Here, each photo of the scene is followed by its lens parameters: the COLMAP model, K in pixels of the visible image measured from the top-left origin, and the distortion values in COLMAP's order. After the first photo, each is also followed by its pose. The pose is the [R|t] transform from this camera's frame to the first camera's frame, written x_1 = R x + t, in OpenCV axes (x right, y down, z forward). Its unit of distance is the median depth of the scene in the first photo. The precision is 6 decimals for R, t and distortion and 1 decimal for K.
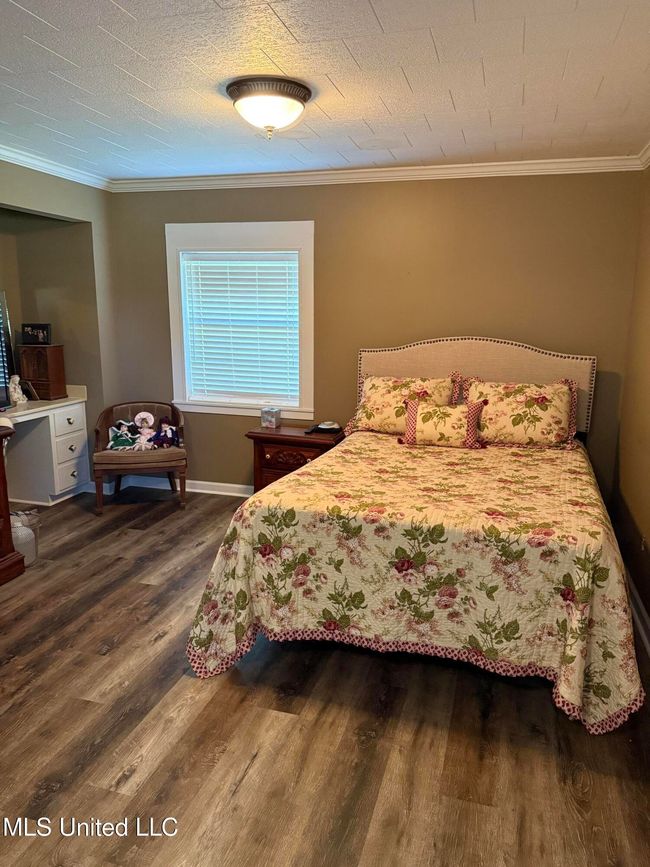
lens RADIAL K [[602.8, 0, 325.1], [0, 602.8, 438.8], [0, 0, 1]] dist [0.120487, -0.193546]
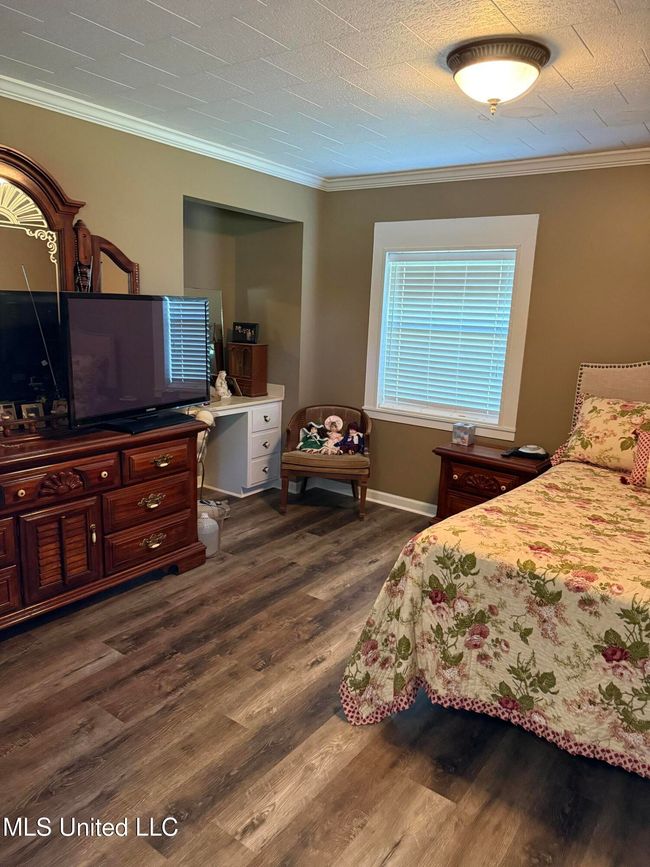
lens RADIAL K [[602.8, 0, 325.1], [0, 602.8, 438.8], [0, 0, 1]] dist [0.120487, -0.193546]
pose [[0.943033, 0.097857, -0.317982, 0.004125], [-0.099743, 0.994959, 0.010386, -0.027460], [0.317395, 0.021922, 0.948040, 0.127488]]
